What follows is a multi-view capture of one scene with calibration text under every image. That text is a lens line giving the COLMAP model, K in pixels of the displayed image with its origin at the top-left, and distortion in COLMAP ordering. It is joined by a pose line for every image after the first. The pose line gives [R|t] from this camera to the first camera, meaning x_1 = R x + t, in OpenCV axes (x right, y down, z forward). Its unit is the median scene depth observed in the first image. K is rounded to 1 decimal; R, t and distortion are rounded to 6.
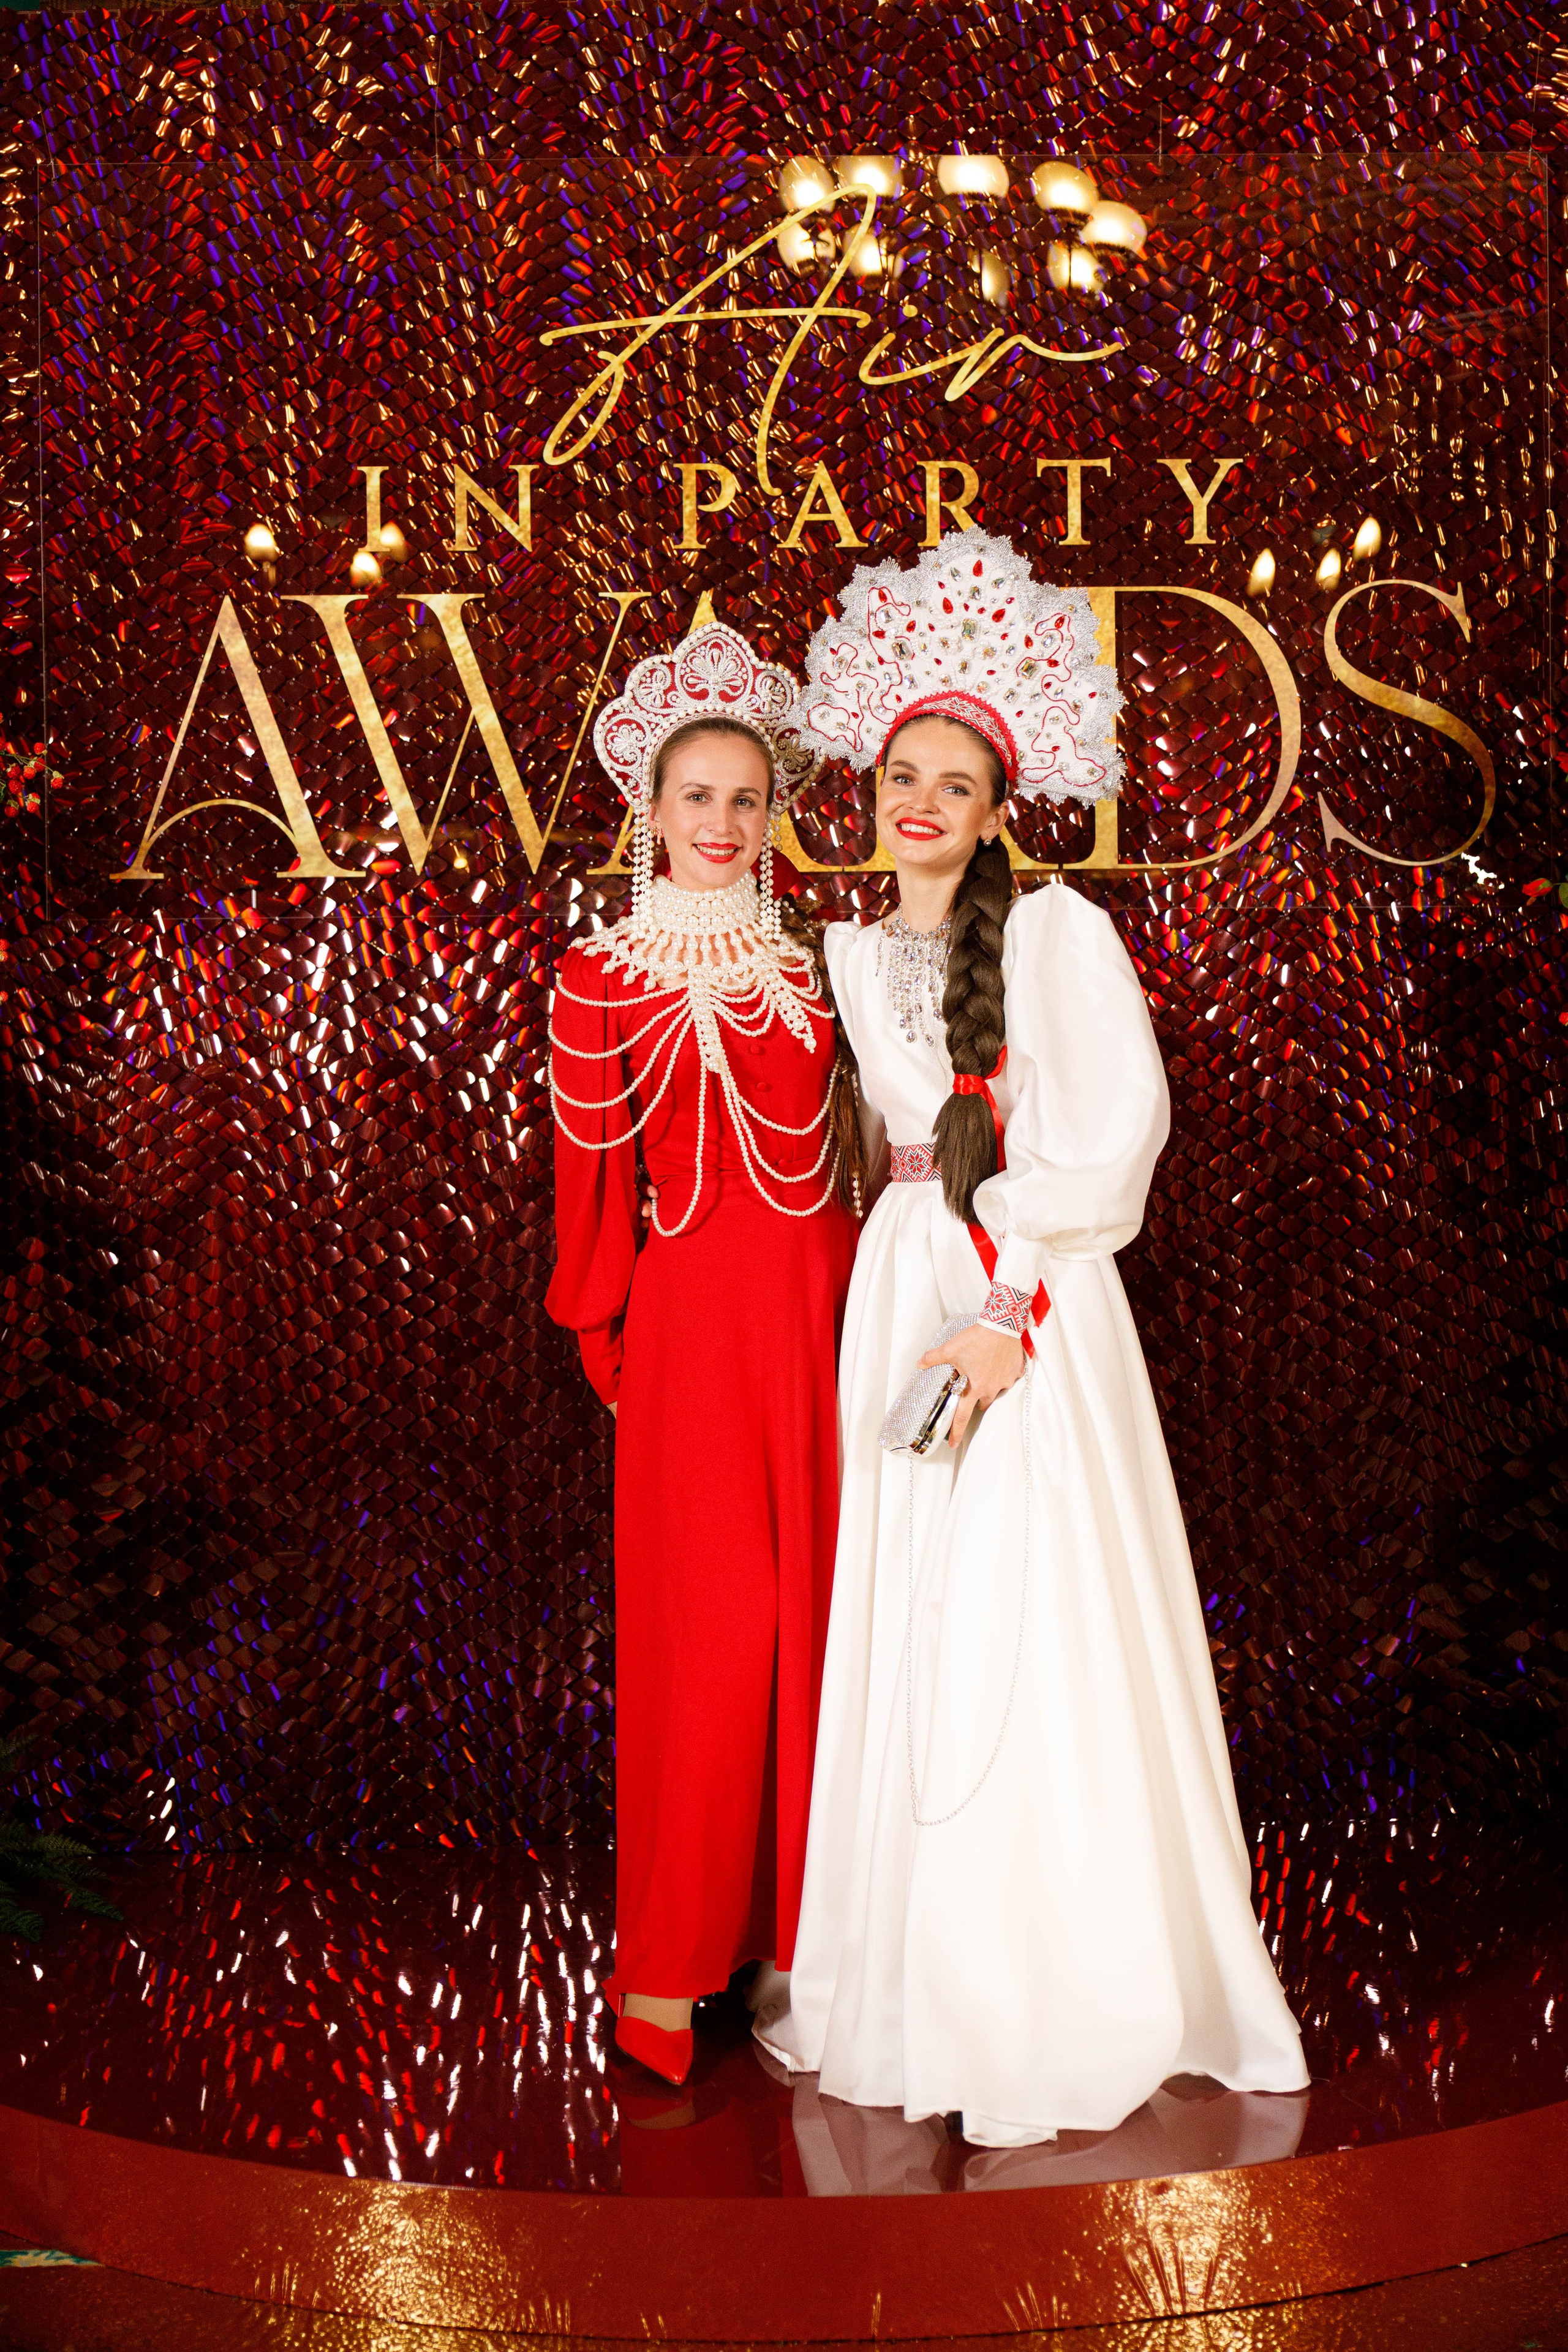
lens RADIAL K [[2577.1, 0, 770.2], [0, 2577.1, 1144.3], [0, 0, 1]] dist [-0.000020, 0.000000]
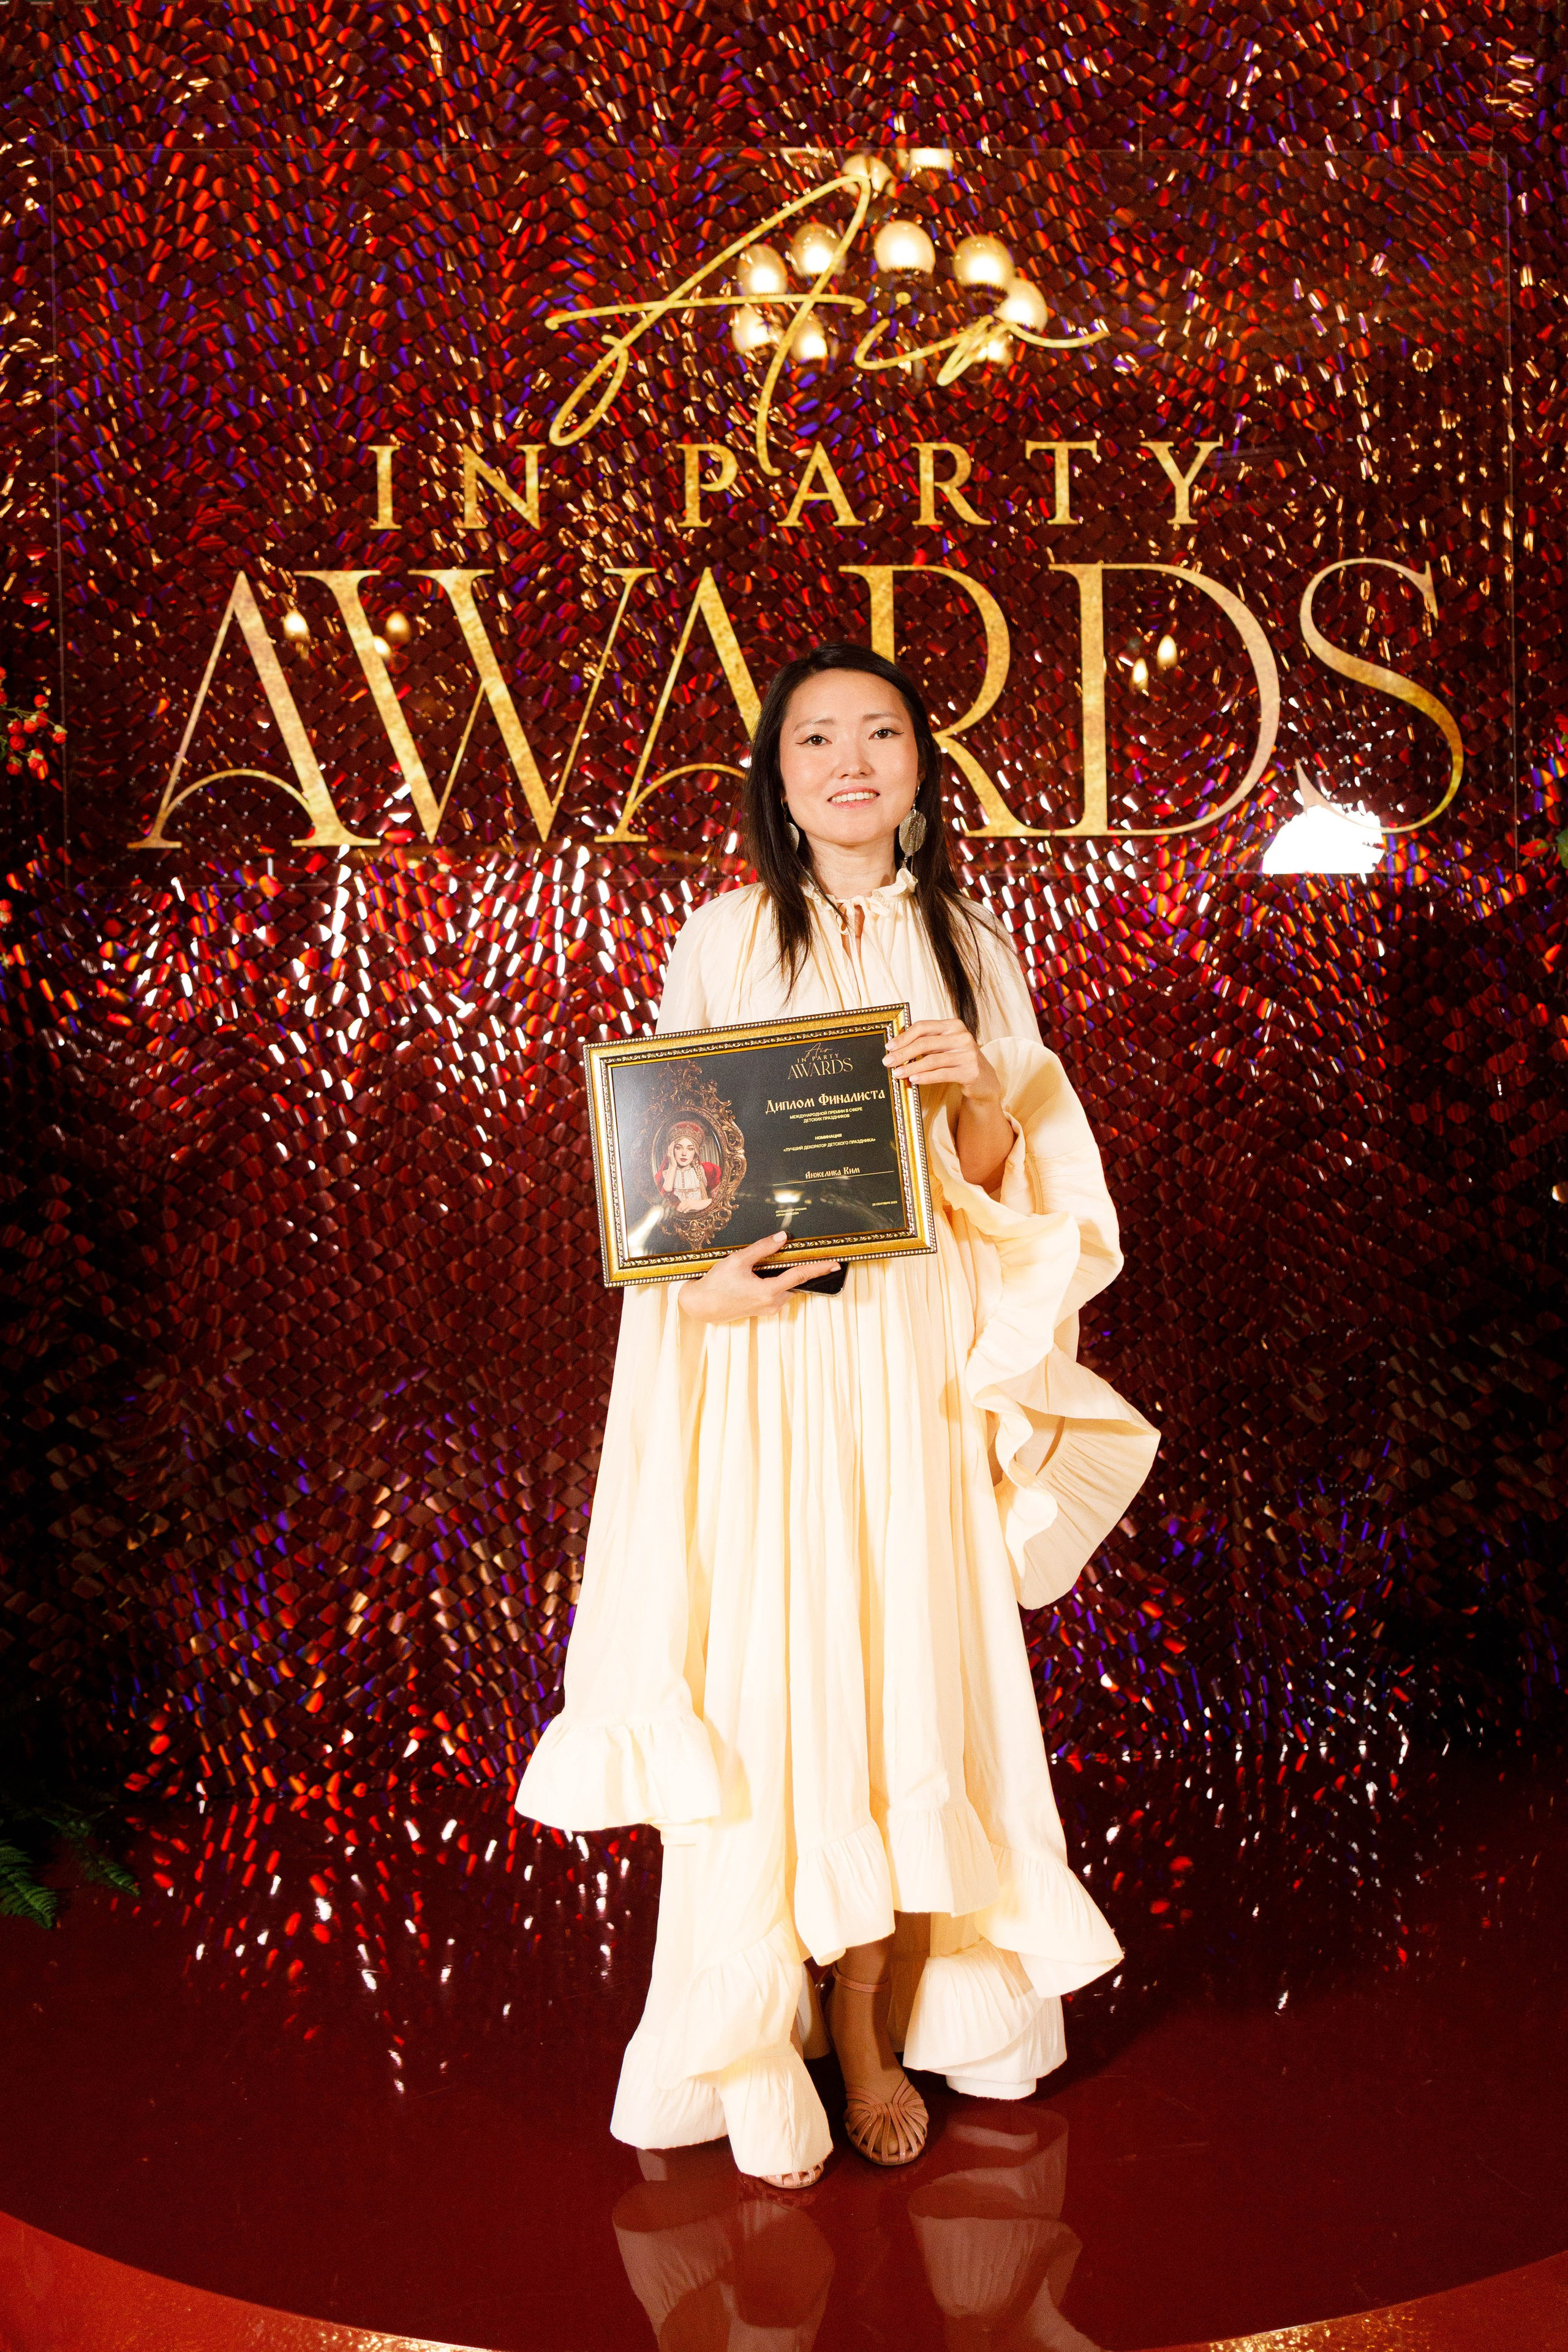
lens RADIAL K [[1987.2, 0, 753.7], [0, 1987.2, 1093.2], [0, 0, 1]] dist [0.011883, -0.027368]
pose [[0.999450, -0.006720, 0.032459, -0.033864], [0.006730, 0.999977, -0.000198, -0.003609], [-0.032457, 0.000417, 0.999473, 0.201136]]
